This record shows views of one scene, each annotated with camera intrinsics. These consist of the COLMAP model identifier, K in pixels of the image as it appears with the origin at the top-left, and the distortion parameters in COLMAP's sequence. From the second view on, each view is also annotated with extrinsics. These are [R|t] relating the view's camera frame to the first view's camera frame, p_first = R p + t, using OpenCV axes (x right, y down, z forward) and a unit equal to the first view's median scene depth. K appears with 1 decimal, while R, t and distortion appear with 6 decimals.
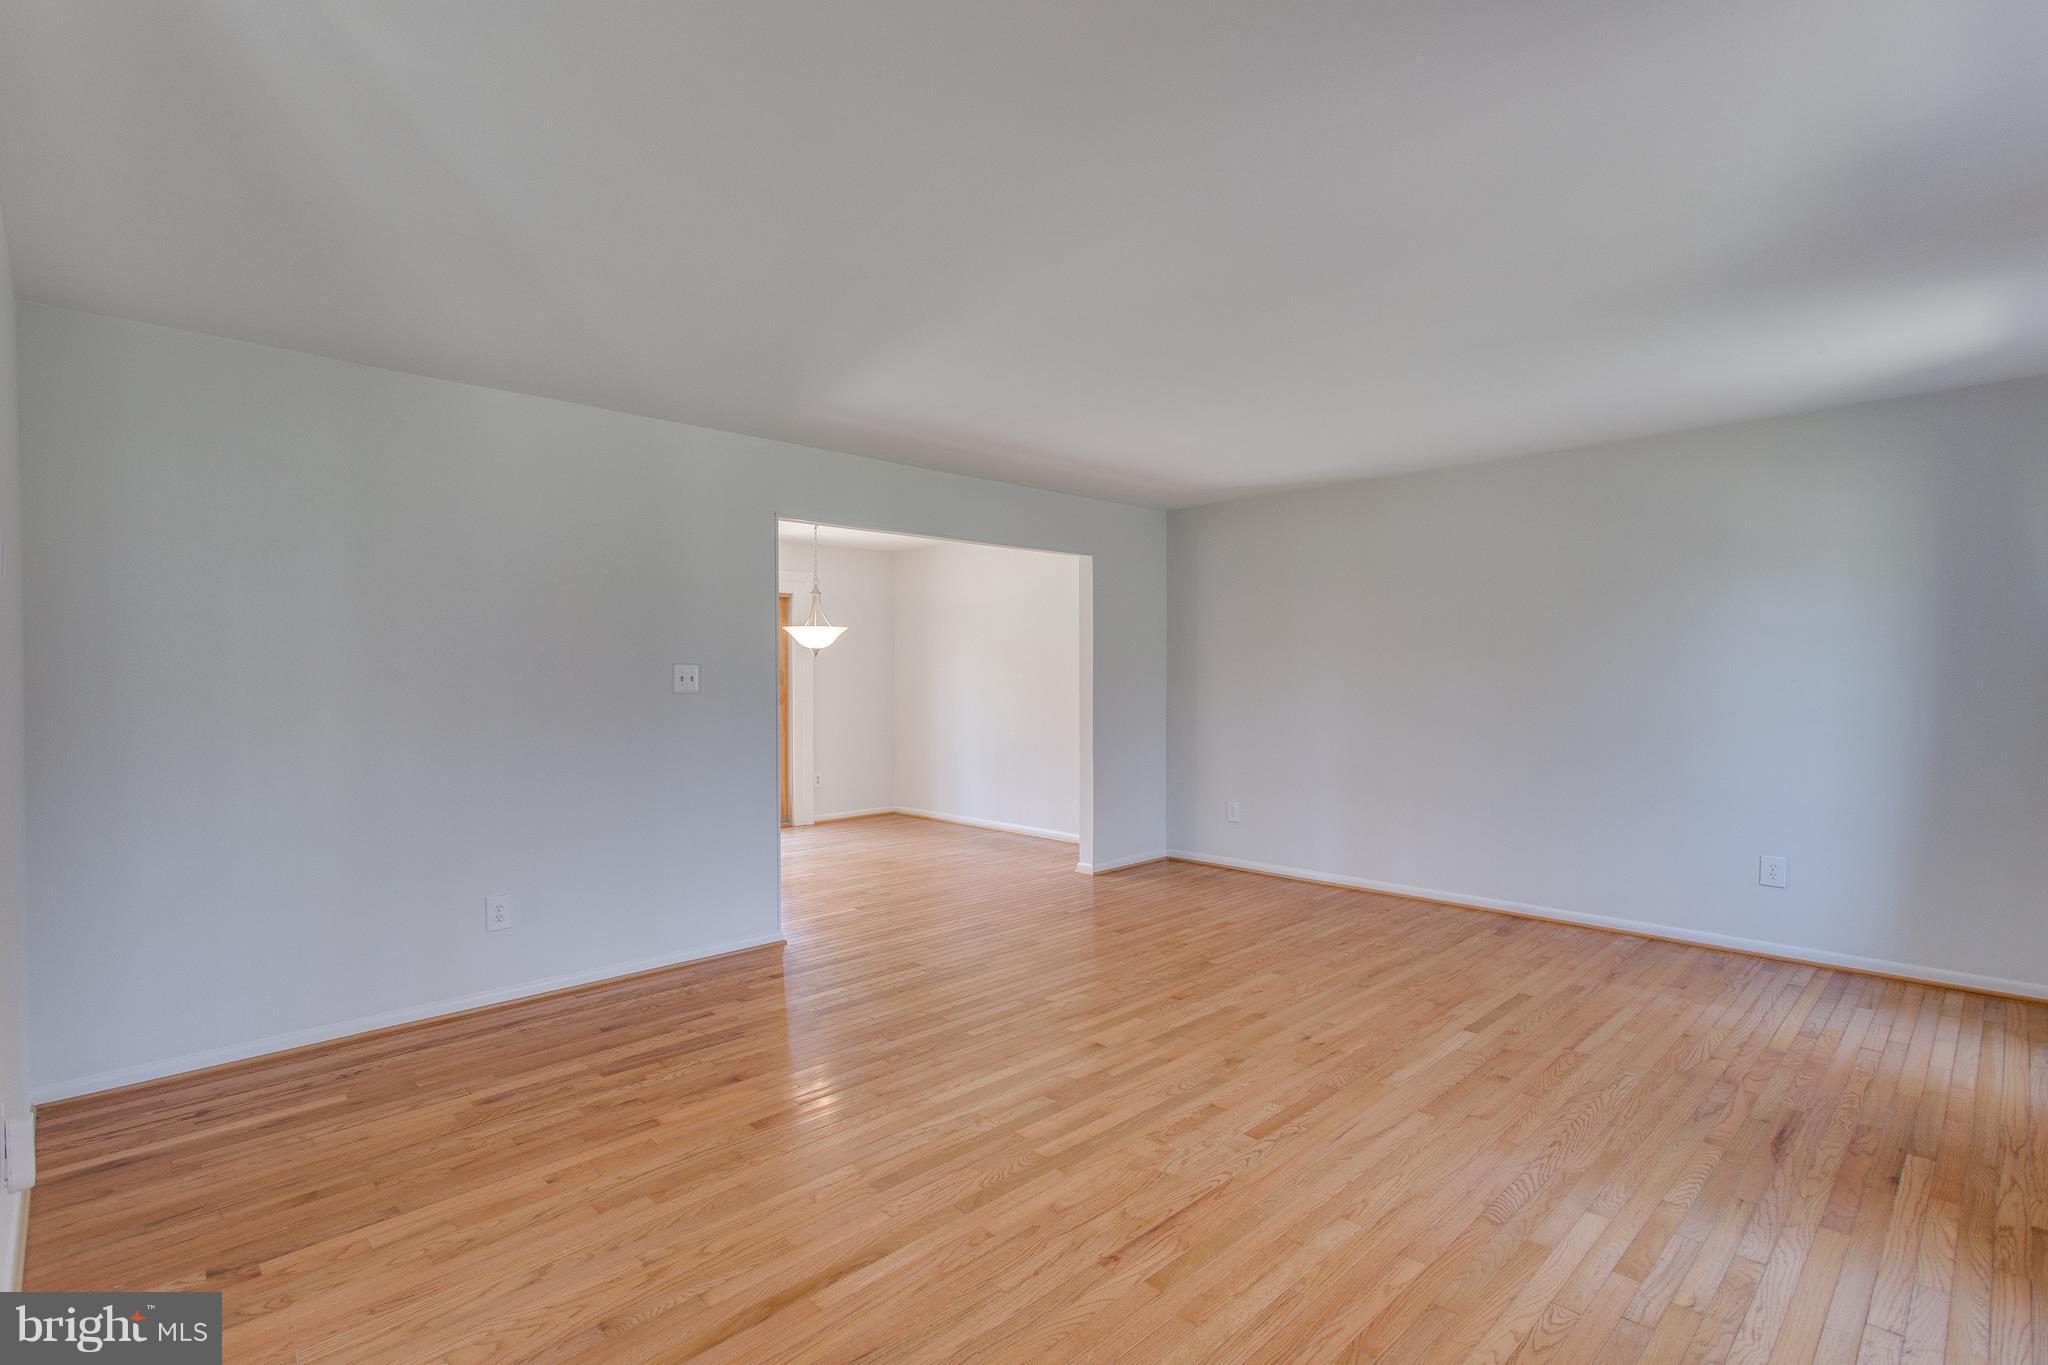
lens RADIAL K [[992.4, 0, 1024.0], [0, 992.4, 672.6], [0, 0, 1]] dist [0.008984, -0.000122]
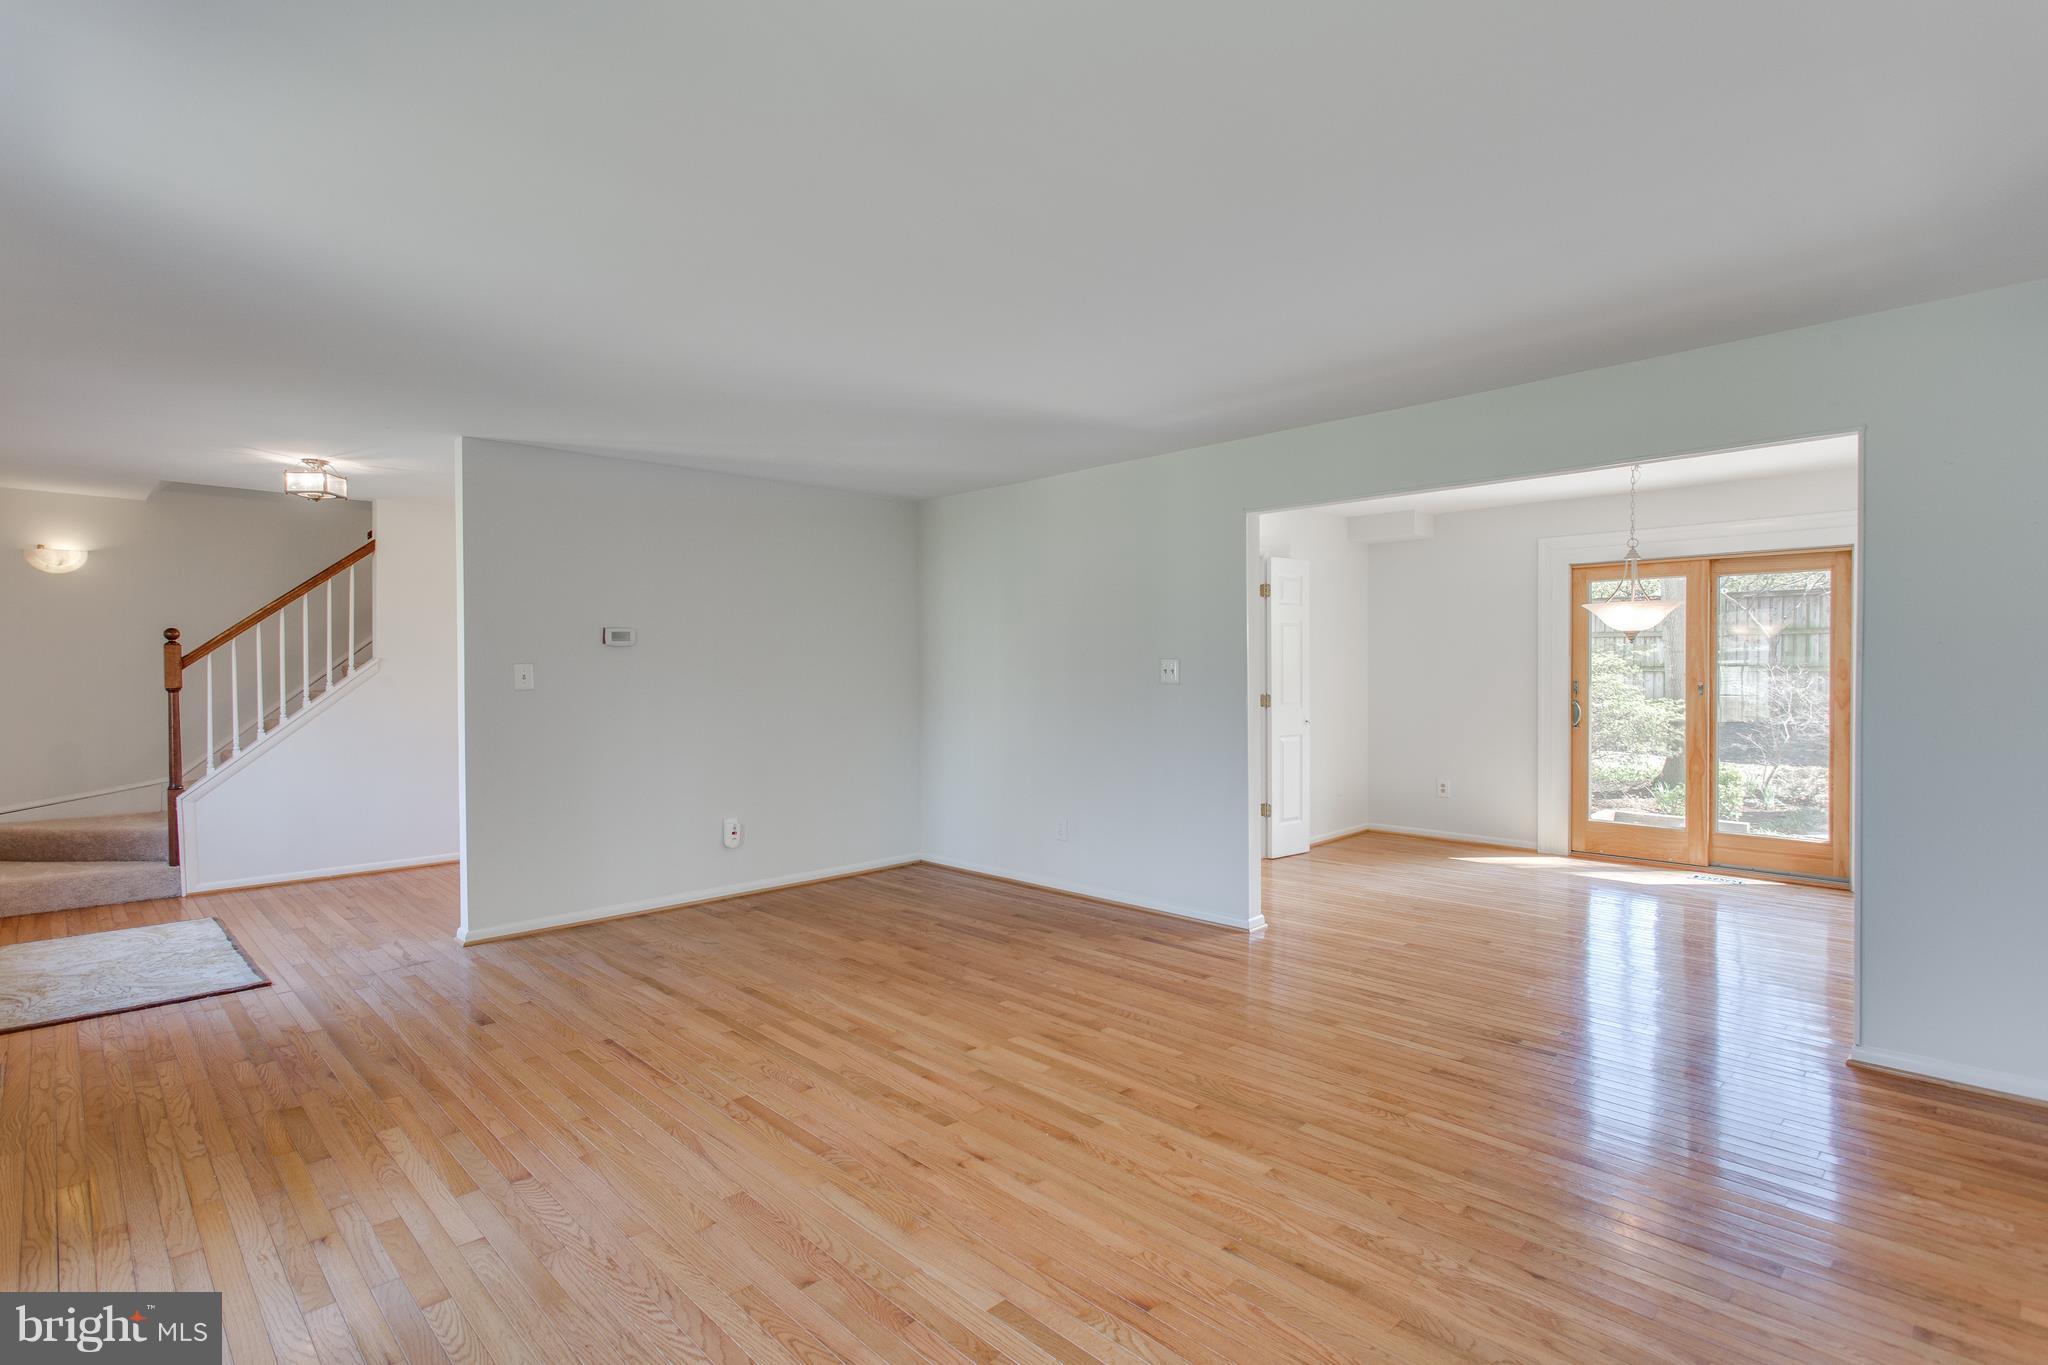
lens RADIAL K [[992.4, 0, 1024.0], [0, 992.4, 672.6], [0, 0, 1]] dist [0.008984, -0.000122]
pose [[-0.010459, 0.005632, -0.999929, 1.088877], [0.007001, 0.999960, 0.005559, 0.000153], [0.999921, -0.006942, -0.010498, 1.105233]]
